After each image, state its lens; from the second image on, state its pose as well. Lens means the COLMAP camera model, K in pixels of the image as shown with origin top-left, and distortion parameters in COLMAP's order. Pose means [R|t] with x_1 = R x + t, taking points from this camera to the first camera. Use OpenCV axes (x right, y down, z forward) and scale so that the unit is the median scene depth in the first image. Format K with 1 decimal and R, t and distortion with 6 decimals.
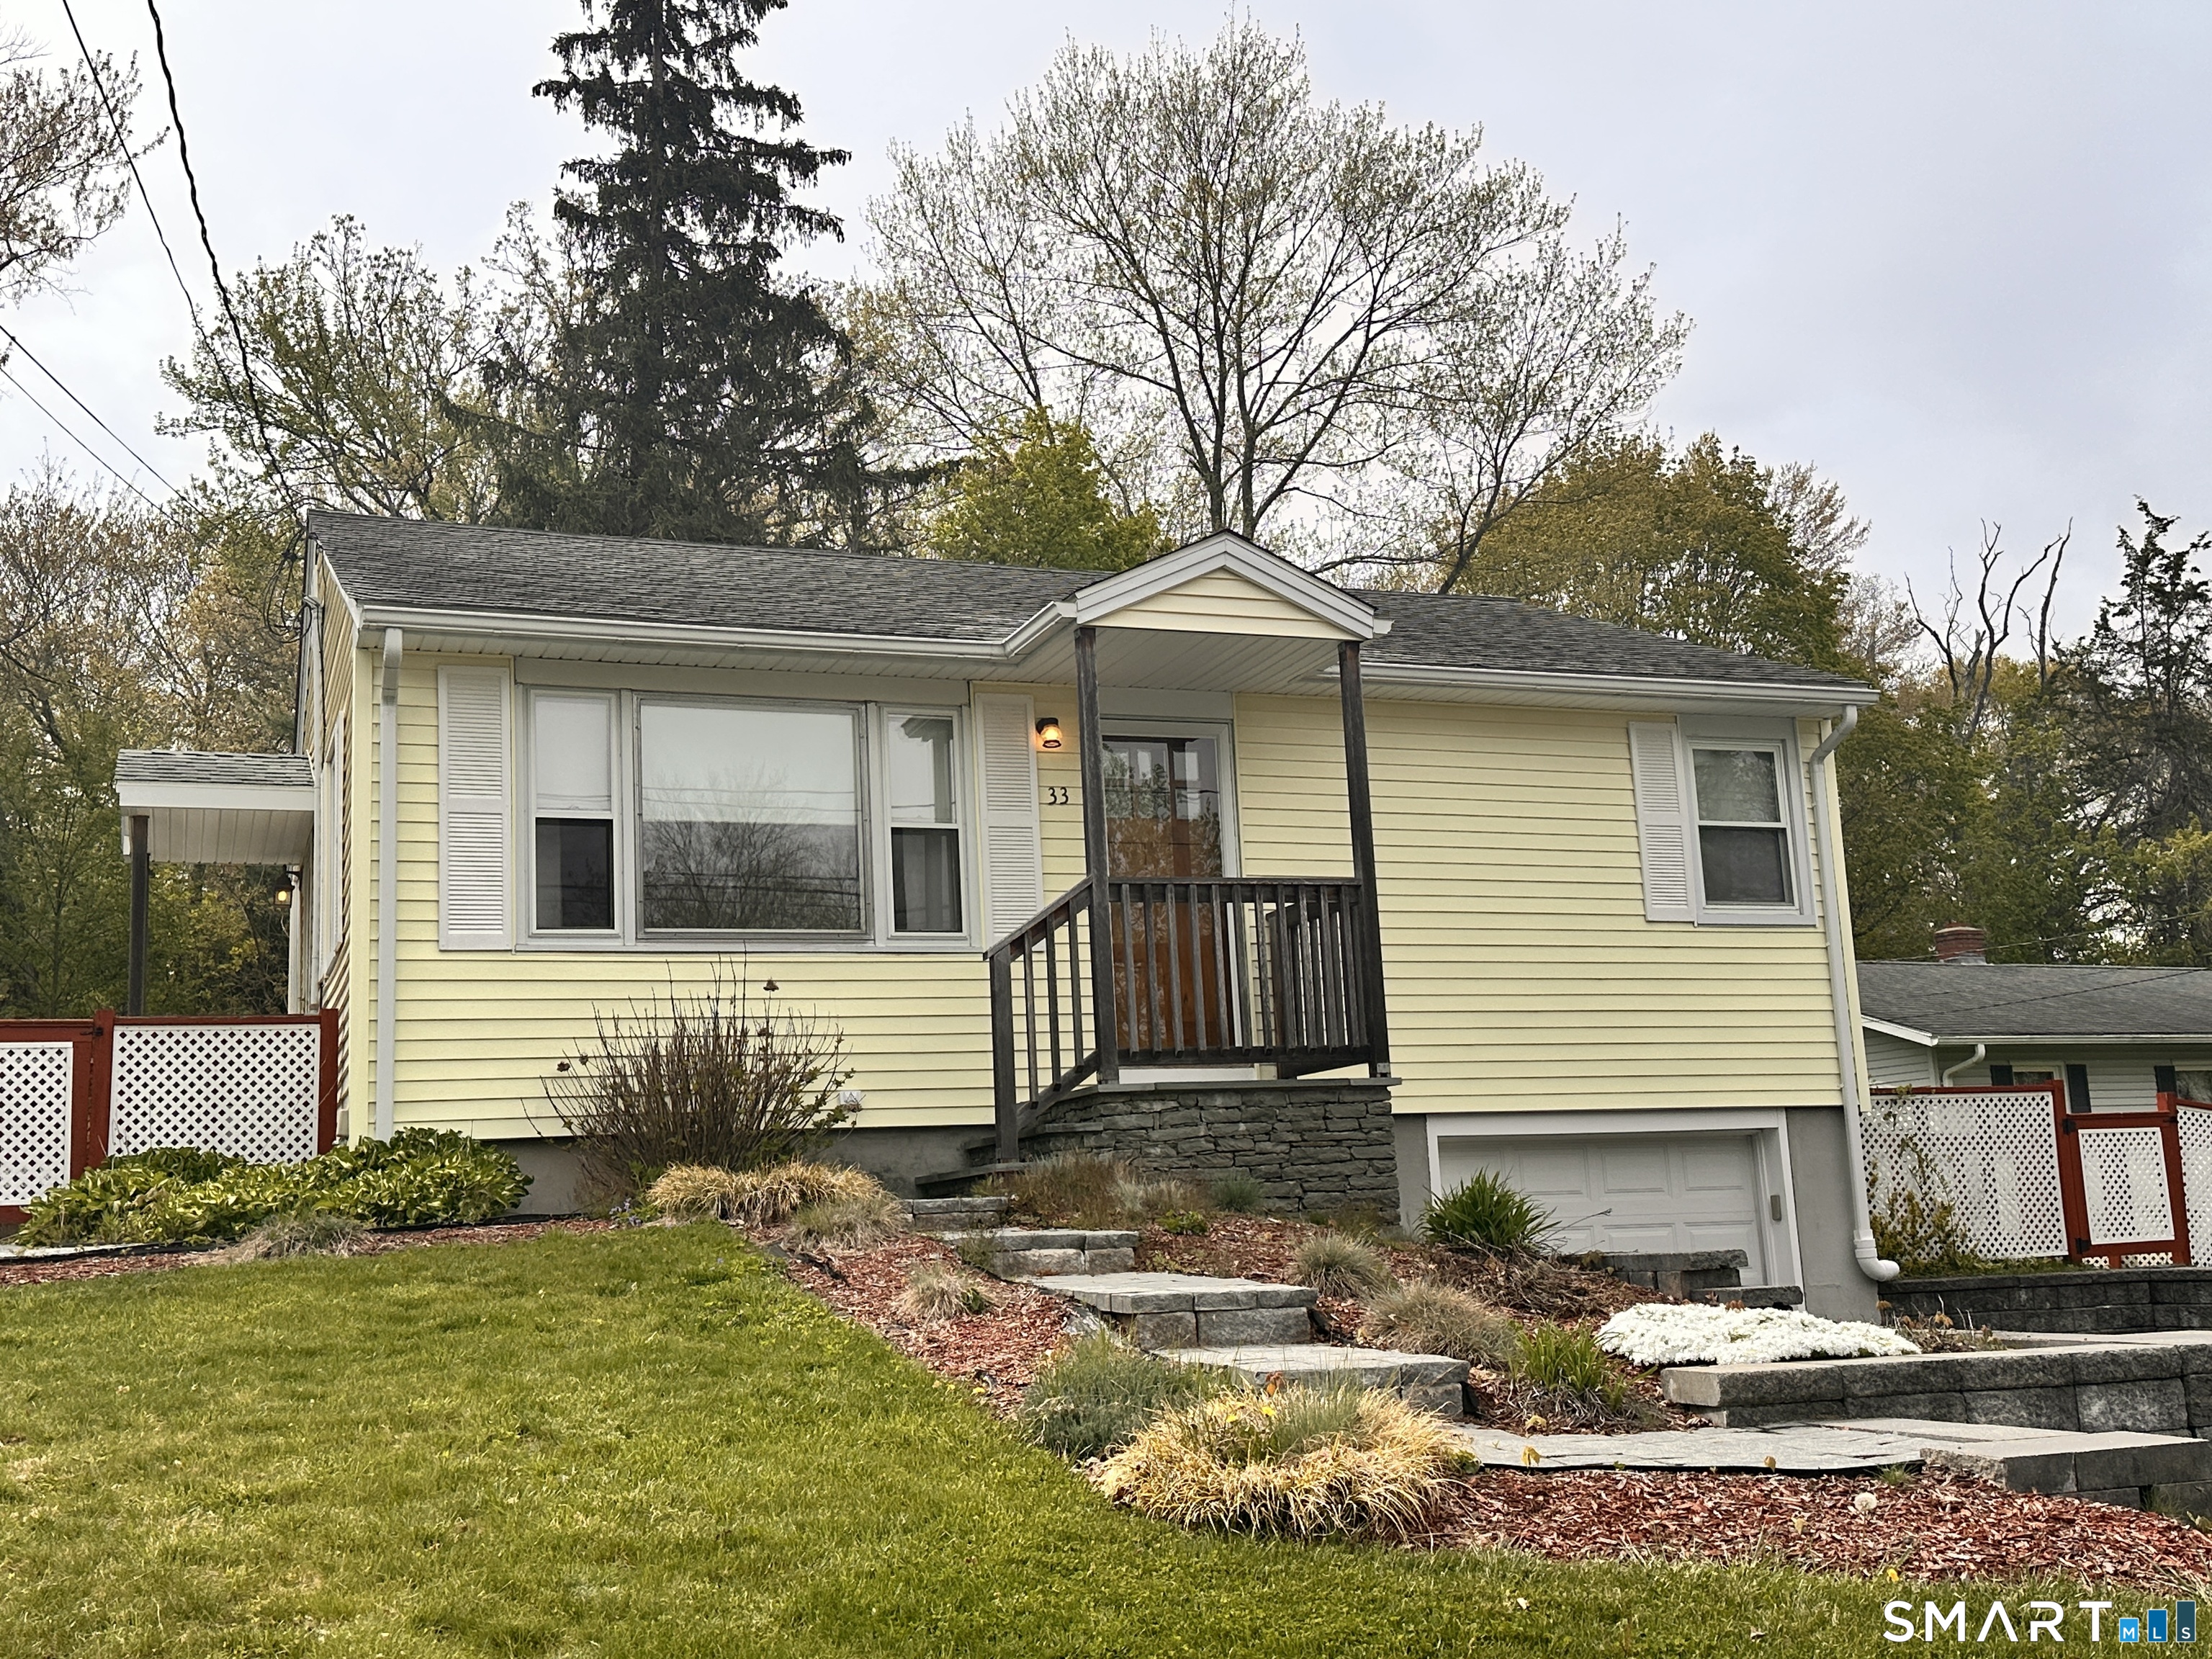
lens RADIAL K [[2305.7, 0, 1104.5], [0, 2305.7, 839.1], [0, 0, 1]] dist [0.216316, -0.510543]
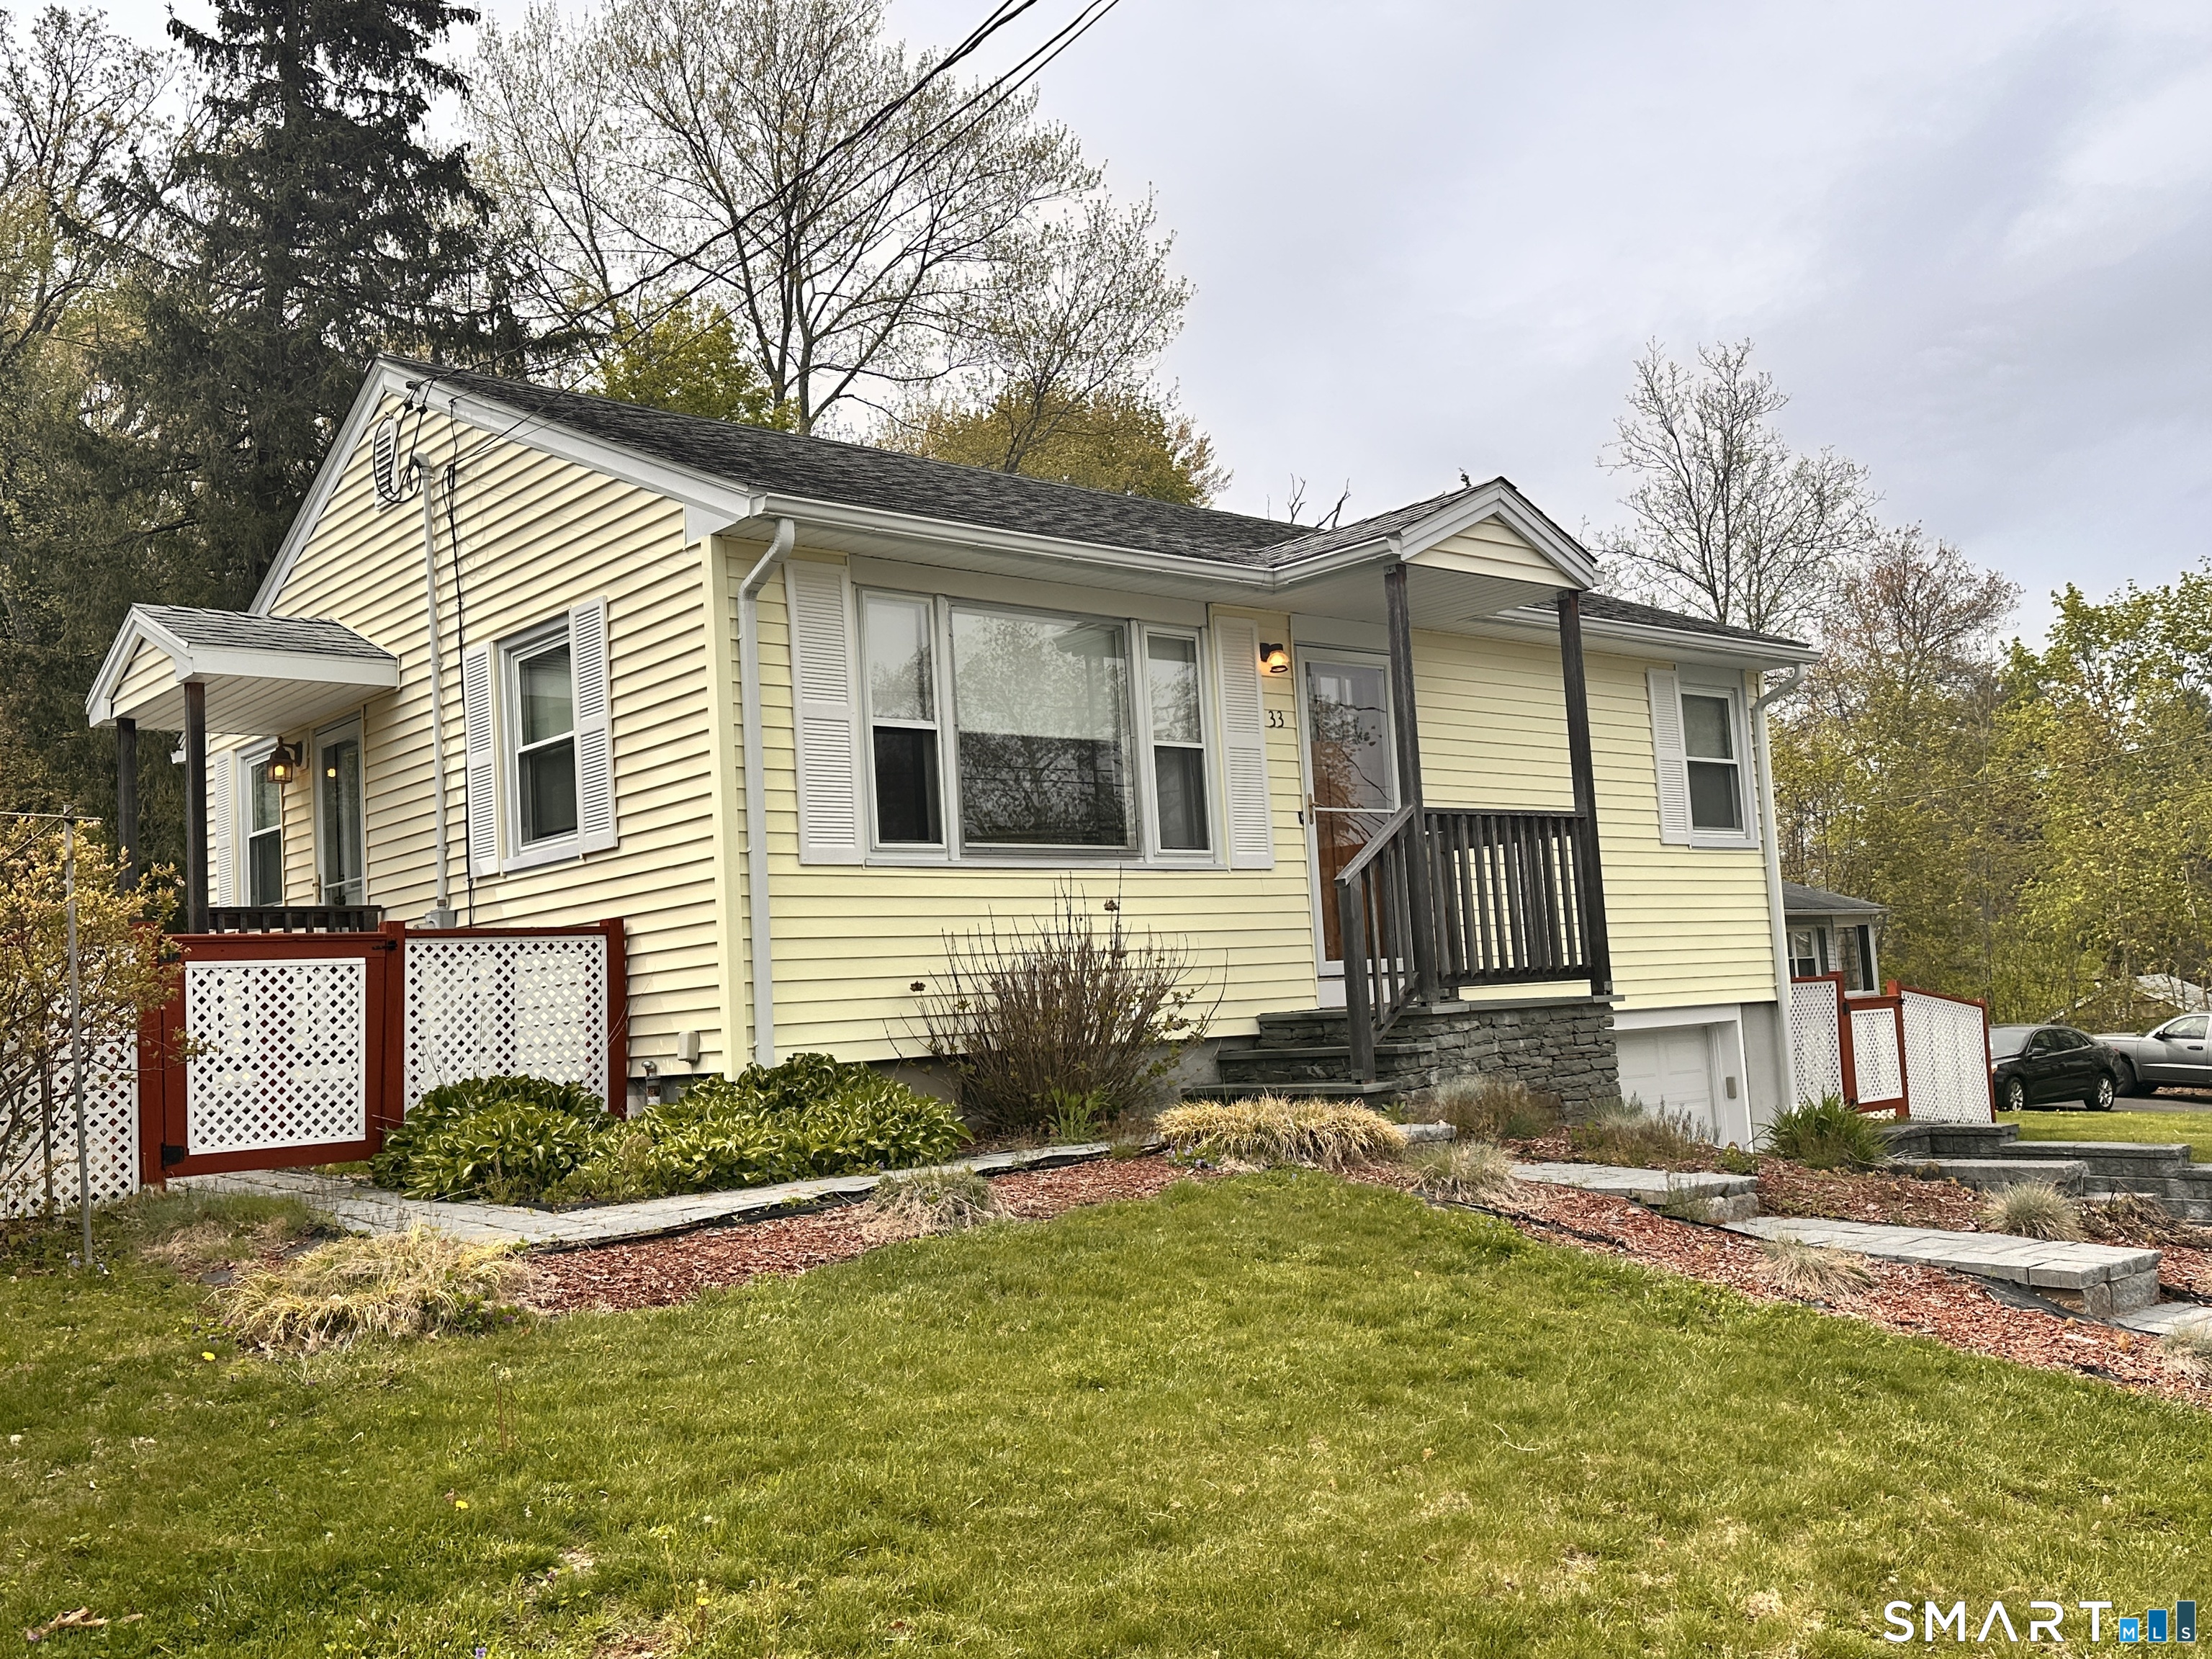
lens RADIAL K [[1983.3, 0, 1115.1], [0, 1983.3, 832.7], [0, 0, 1]] dist [0.183196, -0.311387]
pose [[0.939580, 0.024856, 0.341425, -0.394324], [-0.047105, 0.997261, 0.057027, -0.015458], [-0.339072, -0.069665, 0.938178, 0.180219]]
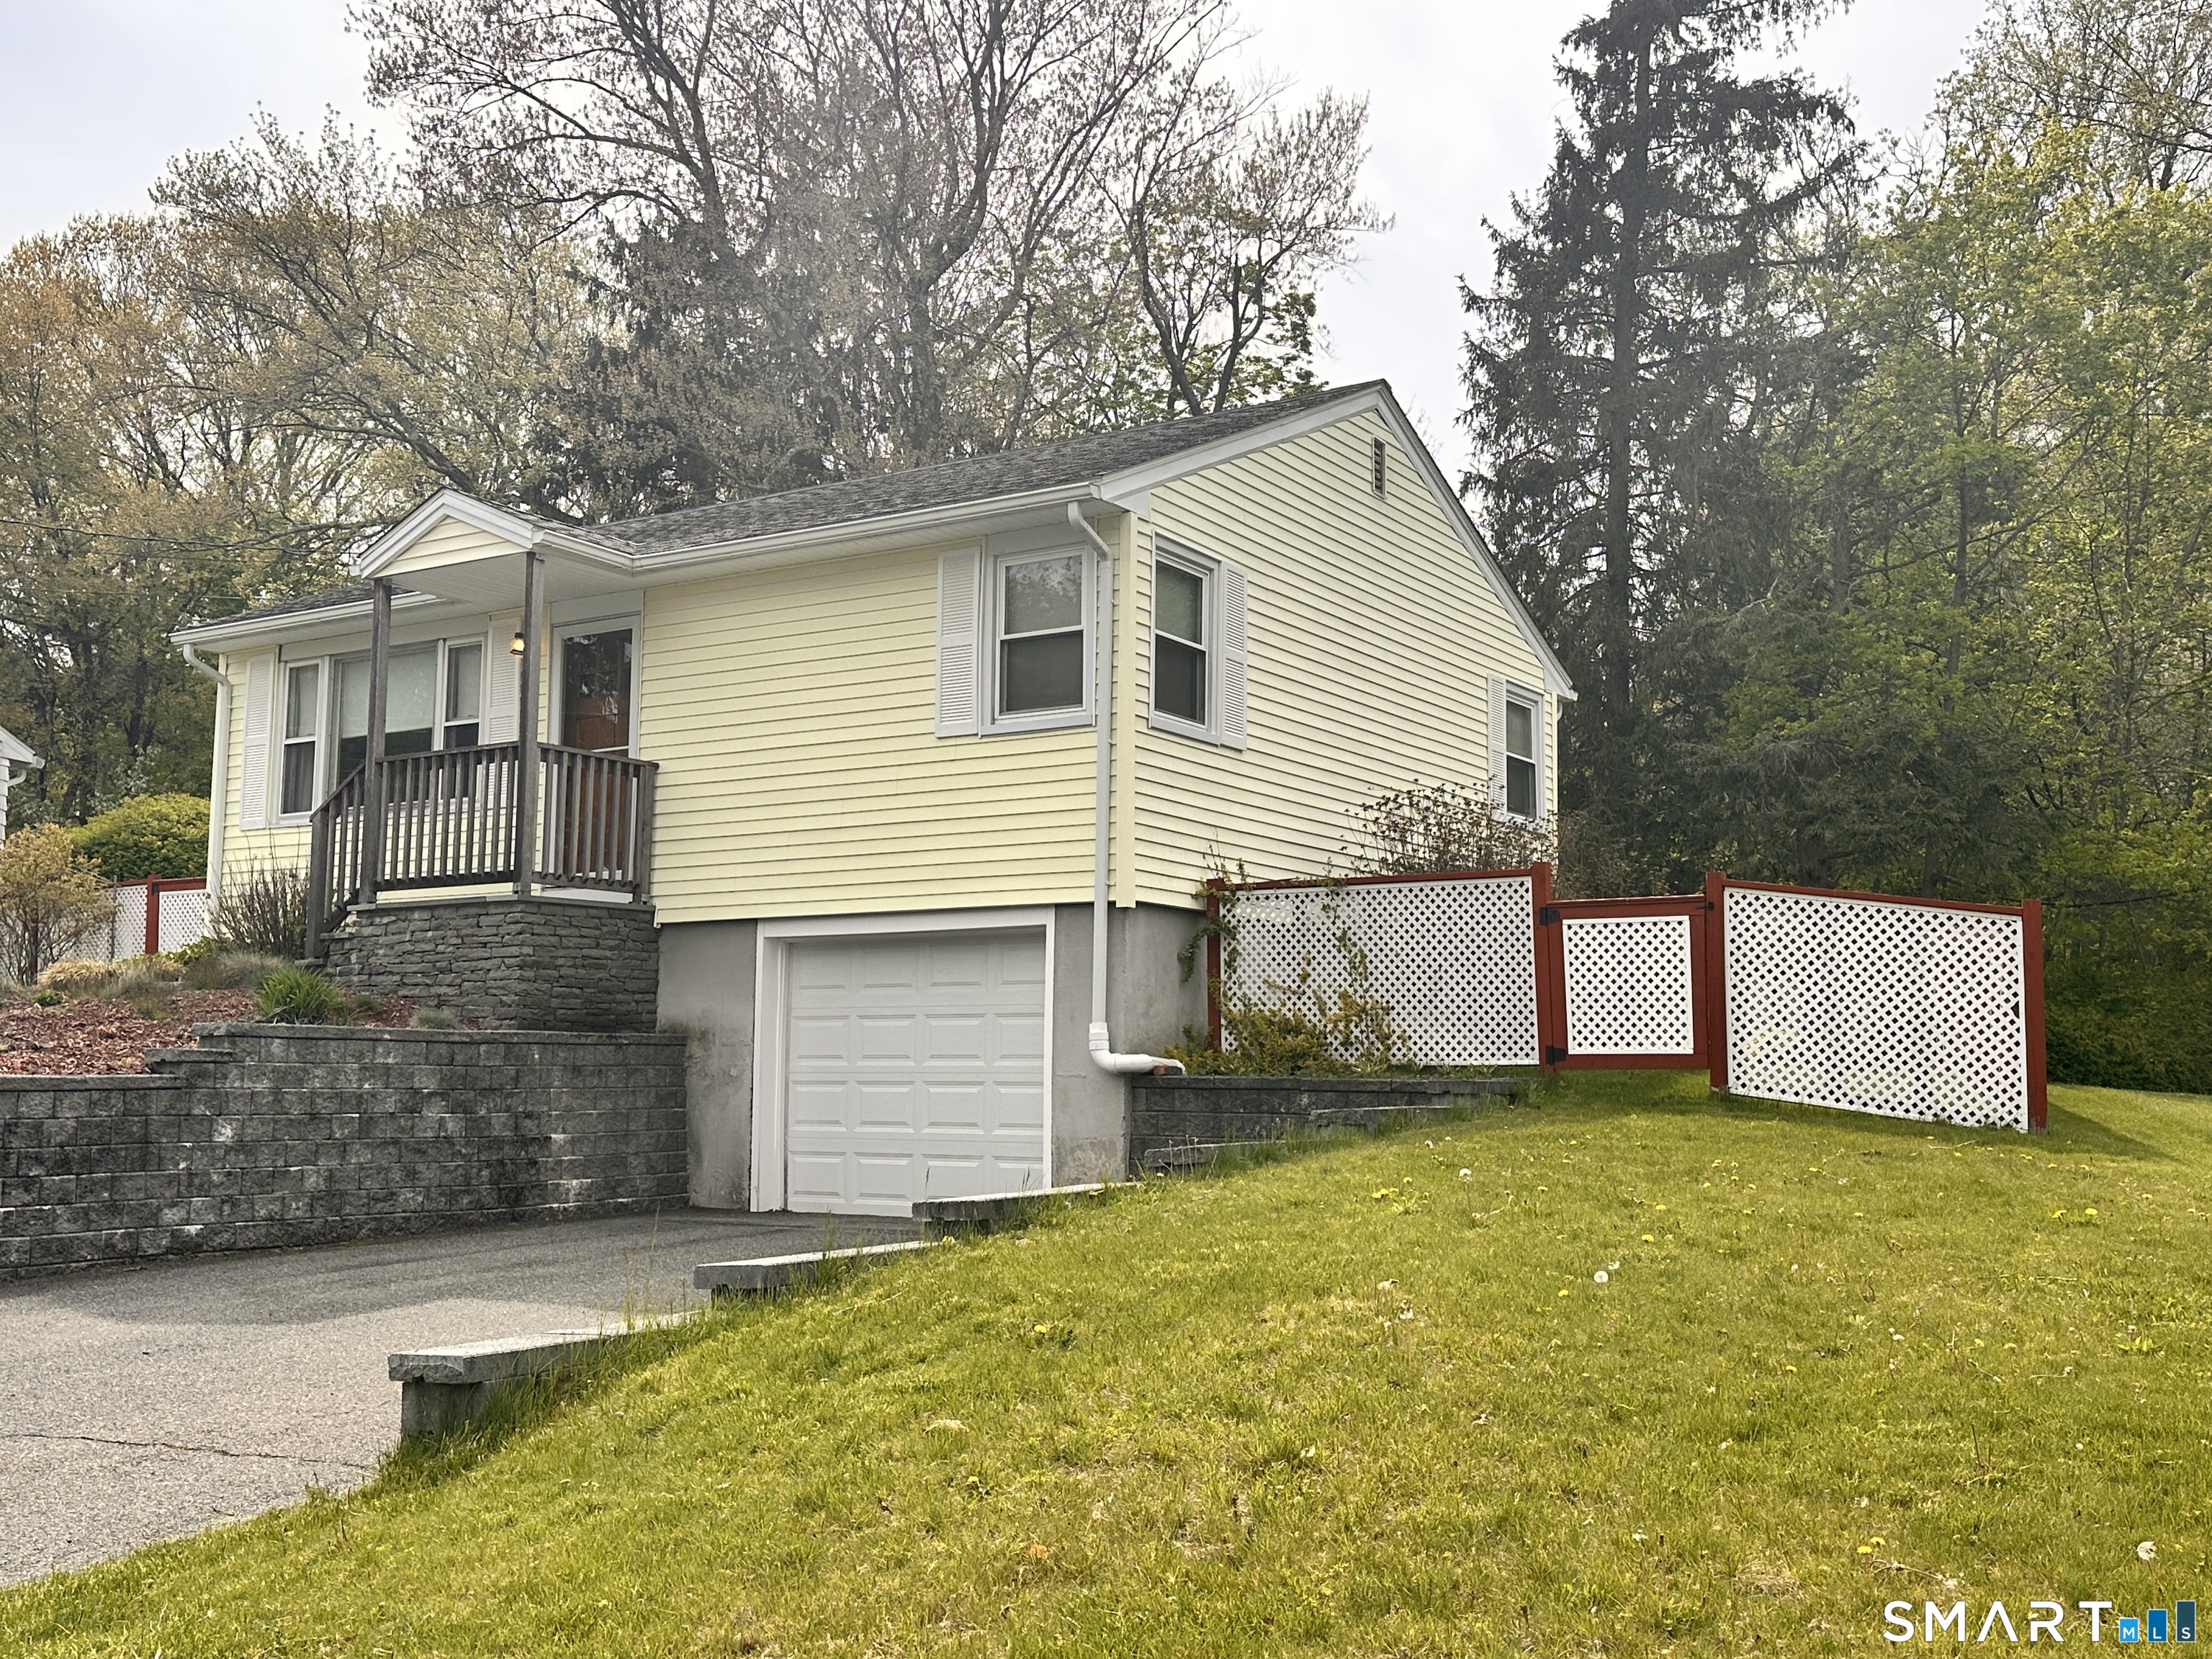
lens RADIAL K [[2194.3, 0, 1103.3], [0, 2194.3, 818.9], [0, 0, 1]] dist [0.119504, -0.002335]
pose [[0.582385, -0.045944, -0.811614, 1.216484], [0.108899, 0.993812, 0.021884, 0.064812], [0.805586, -0.101128, 0.583785, 0.509932]]
